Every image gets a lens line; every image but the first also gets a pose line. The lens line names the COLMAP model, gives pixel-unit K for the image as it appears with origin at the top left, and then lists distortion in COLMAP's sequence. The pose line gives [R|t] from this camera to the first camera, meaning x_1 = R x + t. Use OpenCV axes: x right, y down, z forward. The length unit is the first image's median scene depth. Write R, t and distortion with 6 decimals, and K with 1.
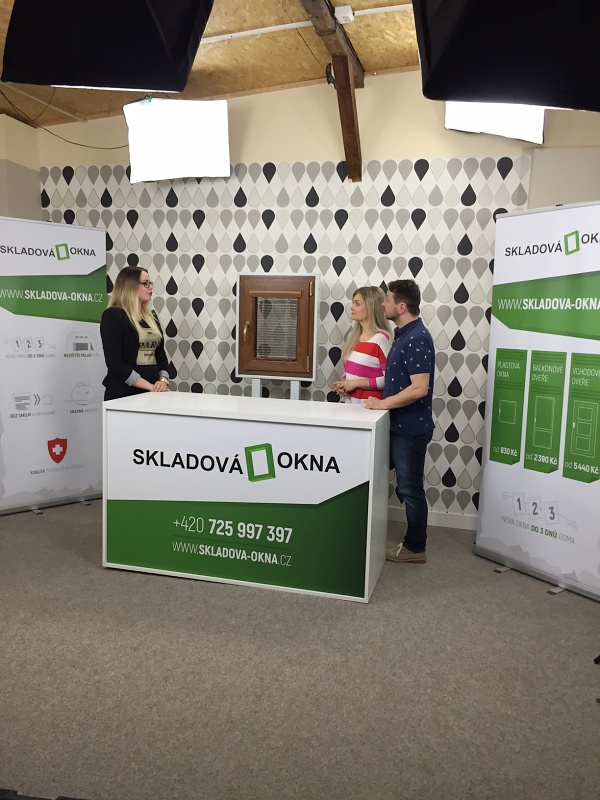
lens RADIAL K [[663.1, 0, 298.3], [0, 663.1, 416.3], [0, 0, 1]] dist [0.034658, -0.000495]
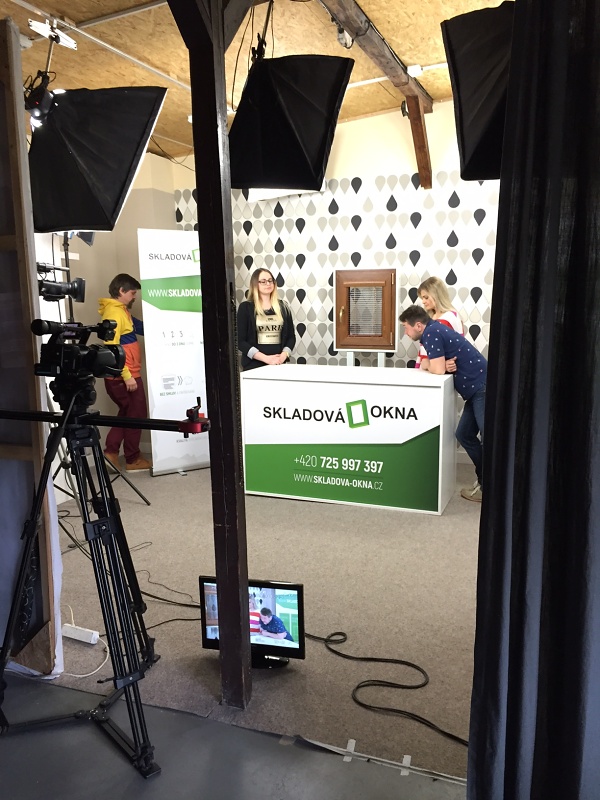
lens RADIAL K [[663.1, 0, 298.3], [0, 663.1, 416.3], [0, 0, 1]] dist [0.034658, -0.000495]
pose [[0.992413, -0.022441, -0.120886, -0.013807], [0.027151, 0.998930, 0.037451, 0.020072], [0.119917, -0.040449, 0.991960, -0.338959]]
